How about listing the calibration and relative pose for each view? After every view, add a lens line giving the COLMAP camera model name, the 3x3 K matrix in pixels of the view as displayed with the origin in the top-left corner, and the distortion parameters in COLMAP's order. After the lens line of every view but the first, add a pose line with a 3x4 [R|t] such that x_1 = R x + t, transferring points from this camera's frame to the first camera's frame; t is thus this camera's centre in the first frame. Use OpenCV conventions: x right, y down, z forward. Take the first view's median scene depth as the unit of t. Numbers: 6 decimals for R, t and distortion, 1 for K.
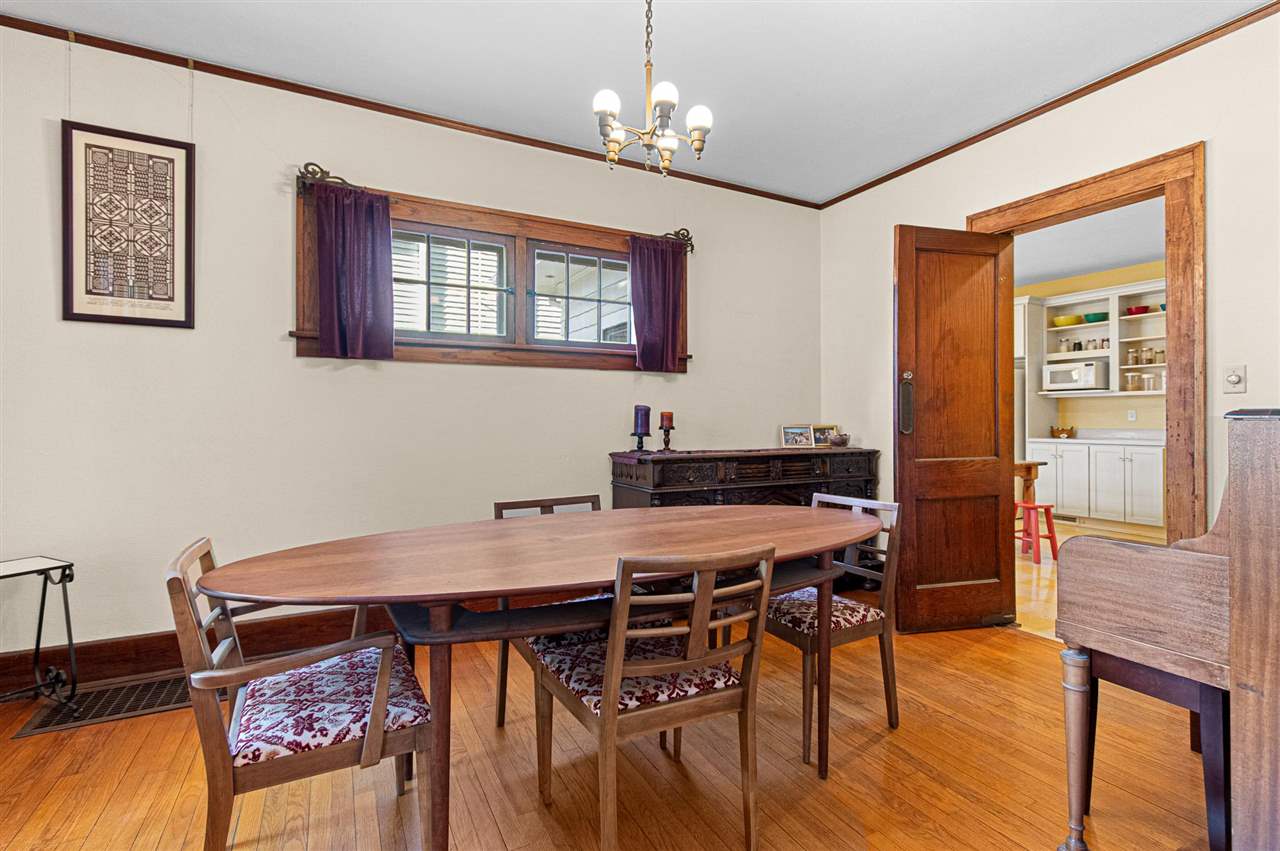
lens RADIAL K [[570.2, 0, 651.2], [0, 570.2, 421.5], [0, 0, 1]] dist [0.007911, -0.001792]
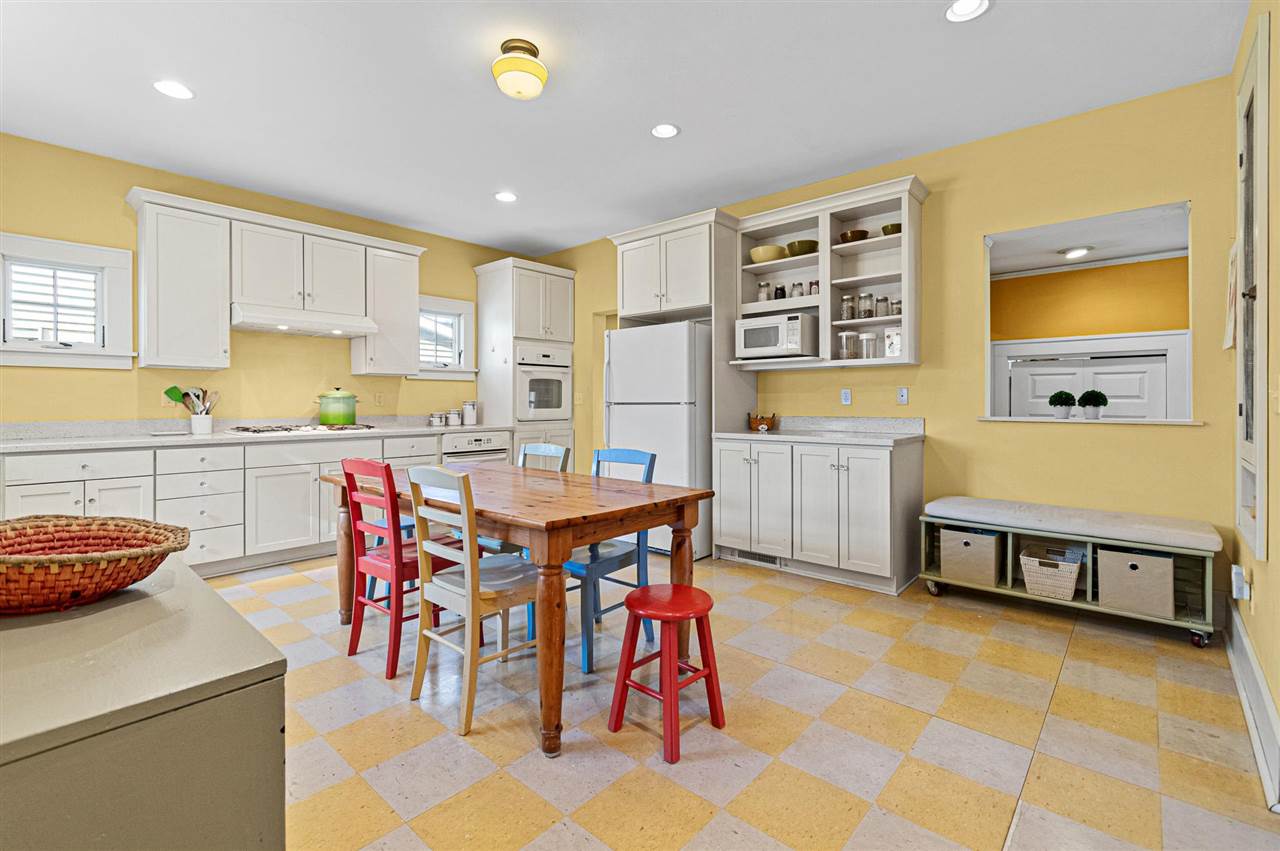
lens RADIAL K [[570.2, 0, 637.1], [0, 570.2, 401.8], [0, 0, 1]] dist [0.007911, -0.001792]
pose [[0.938789, -0.002406, 0.344483, 0.622860], [0.003000, 0.999995, -0.001191, -0.007921], [-0.344478, 0.002151, 0.938792, 0.753056]]
